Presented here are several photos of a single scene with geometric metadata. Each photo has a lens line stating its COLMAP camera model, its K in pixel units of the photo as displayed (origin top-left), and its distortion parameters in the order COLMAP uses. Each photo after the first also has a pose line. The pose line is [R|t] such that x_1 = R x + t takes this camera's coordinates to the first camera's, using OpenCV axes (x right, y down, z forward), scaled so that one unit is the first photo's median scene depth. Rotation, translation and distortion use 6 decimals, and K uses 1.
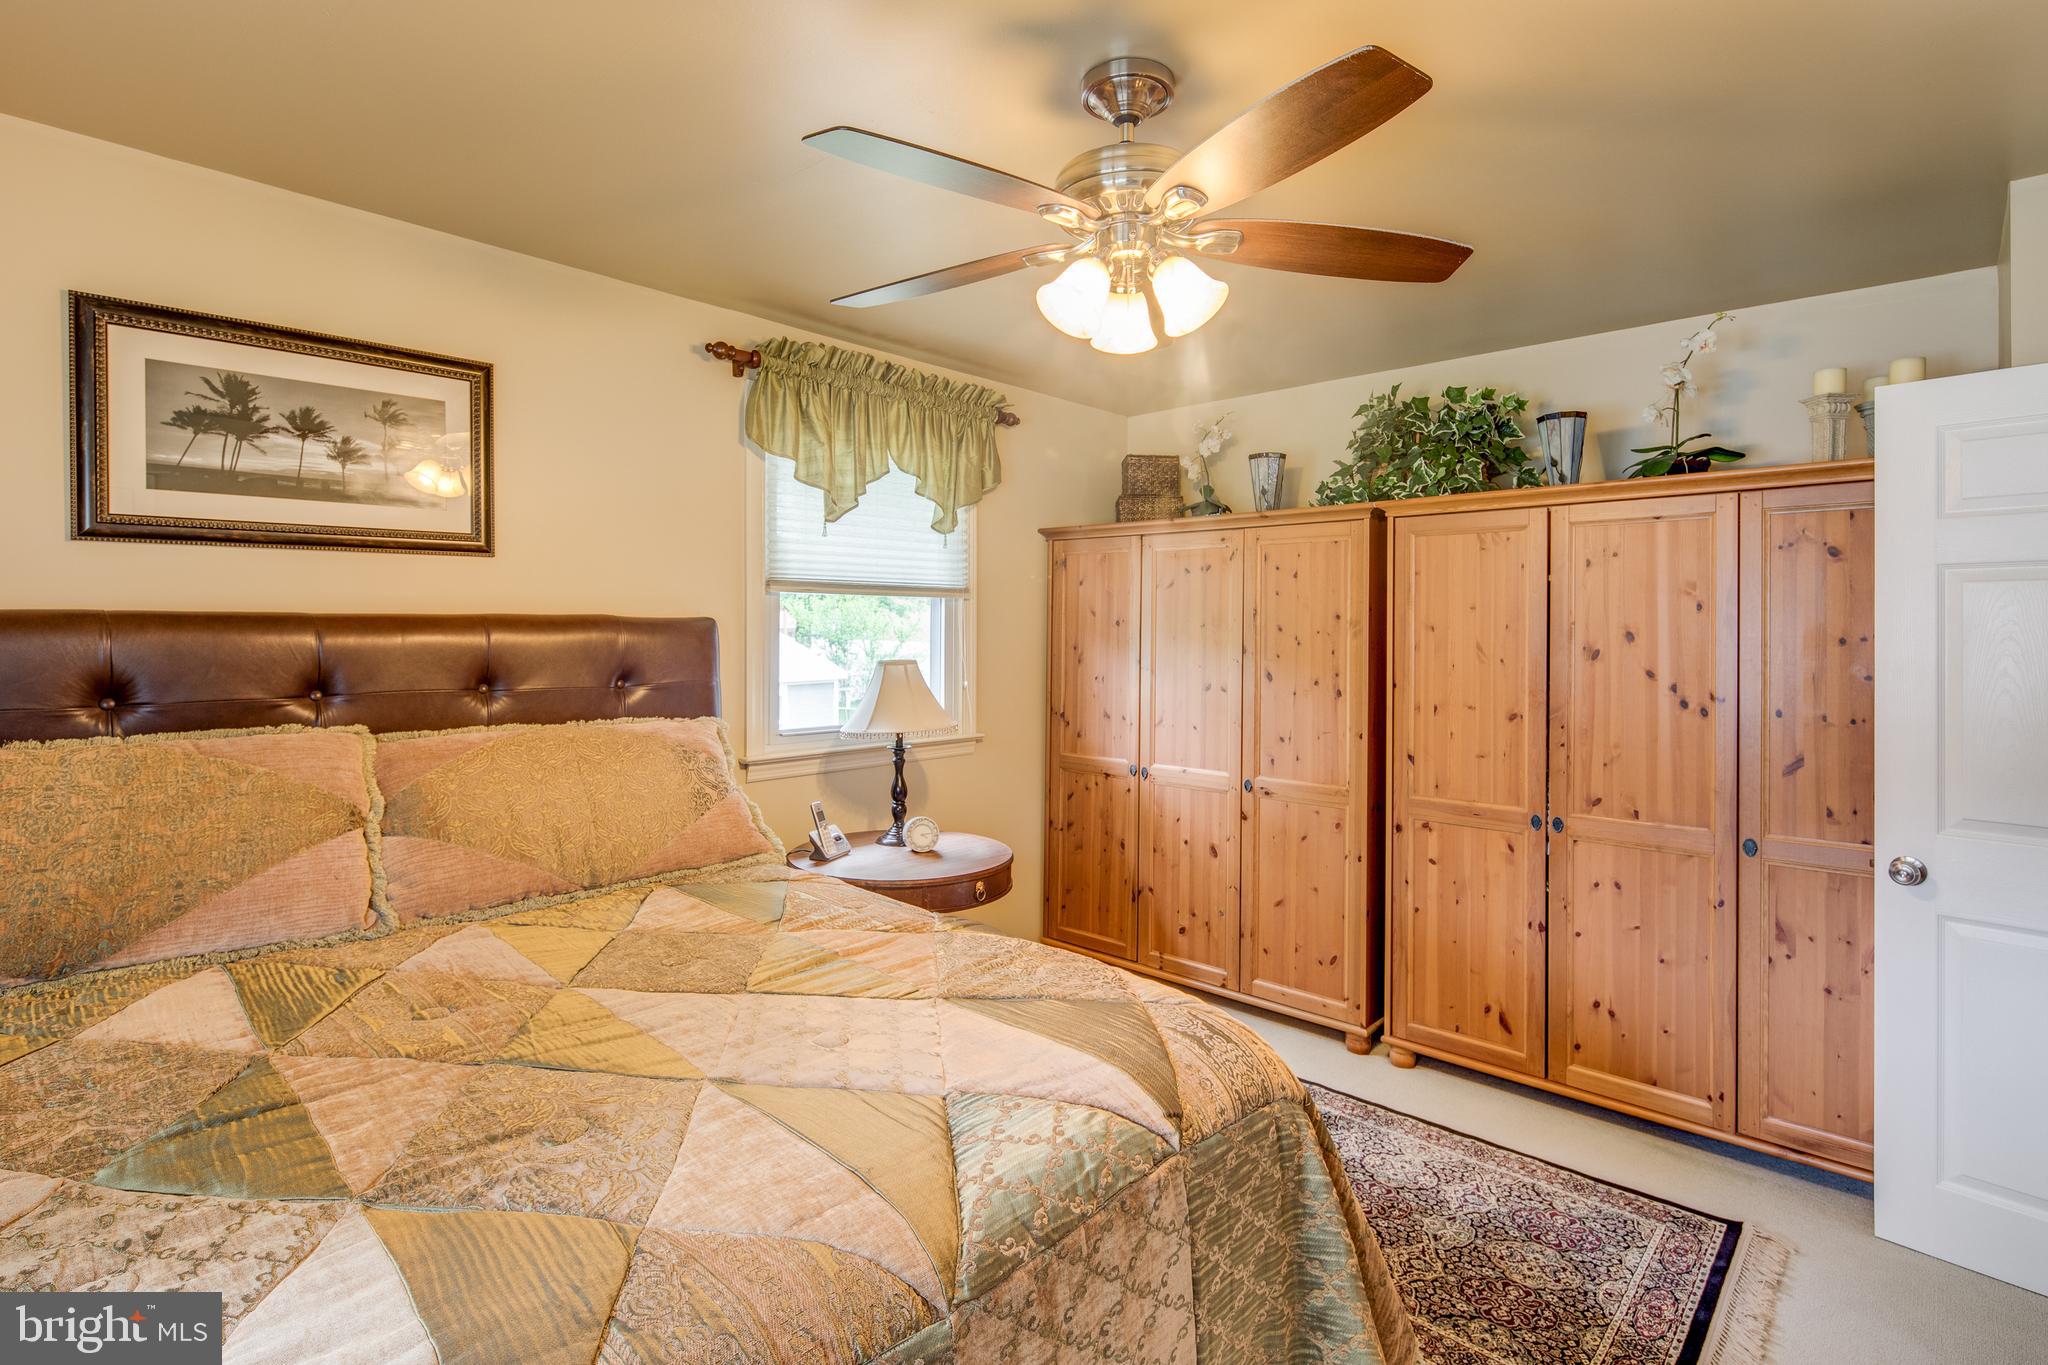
lens RADIAL K [[992.4, 0, 1017.6], [0, 992.4, 674.4], [0, 0, 1]] dist [-0.000824, -0.000676]
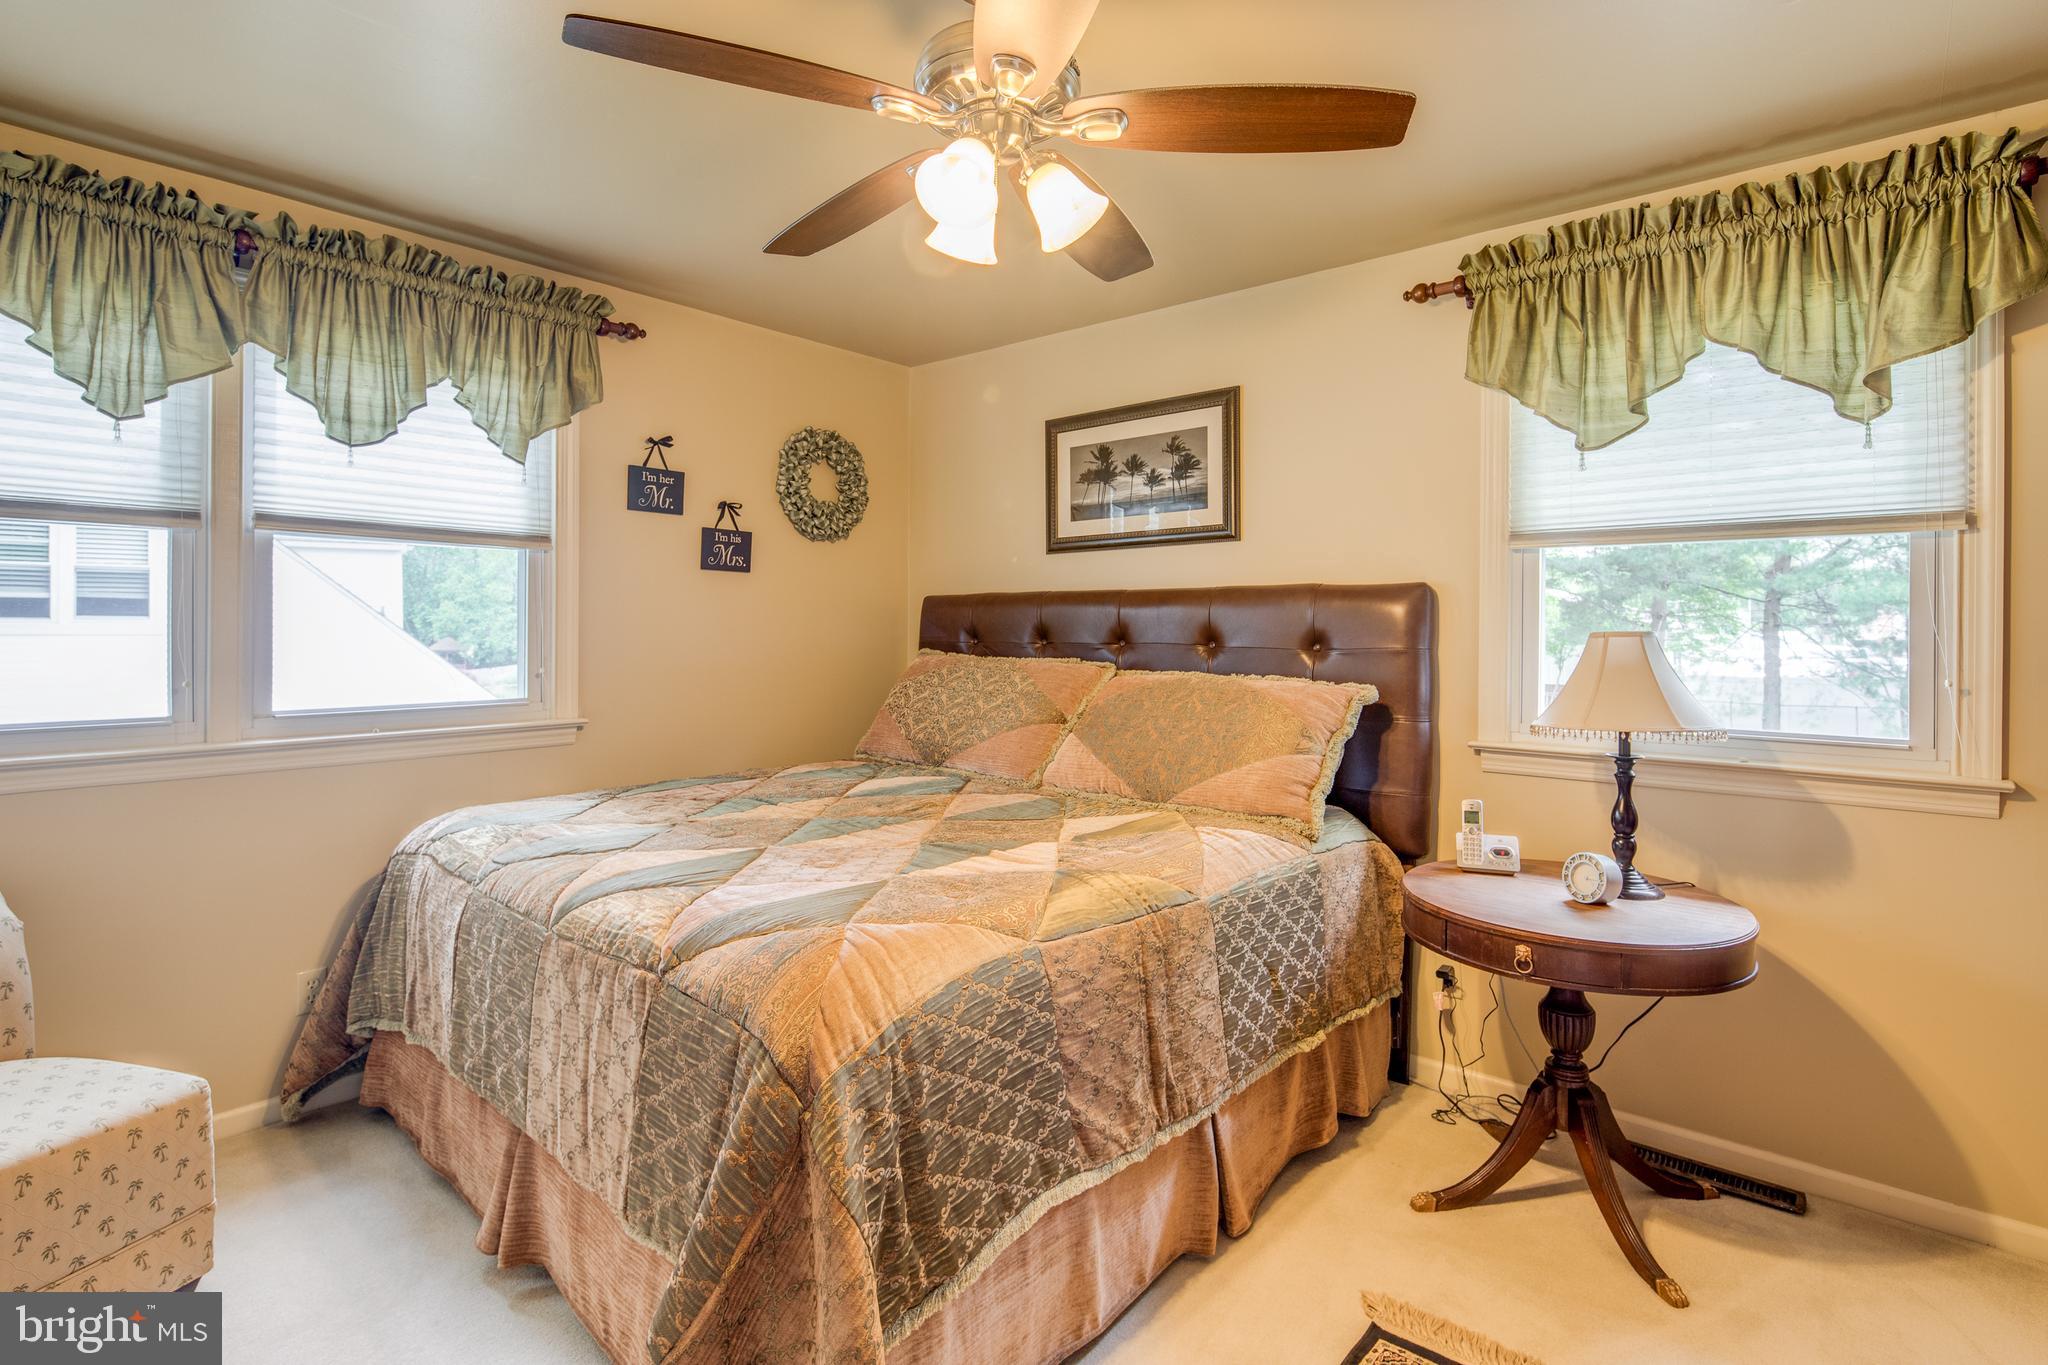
lens RADIAL K [[992.4, 0, 1017.6], [0, 992.4, 674.4], [0, 0, 1]] dist [-0.000824, -0.000676]
pose [[0.034398, 0.059332, -0.997646, 0.803954], [-0.039720, 0.997529, 0.057955, -0.012807], [0.998619, 0.037633, 0.036669, 0.762219]]
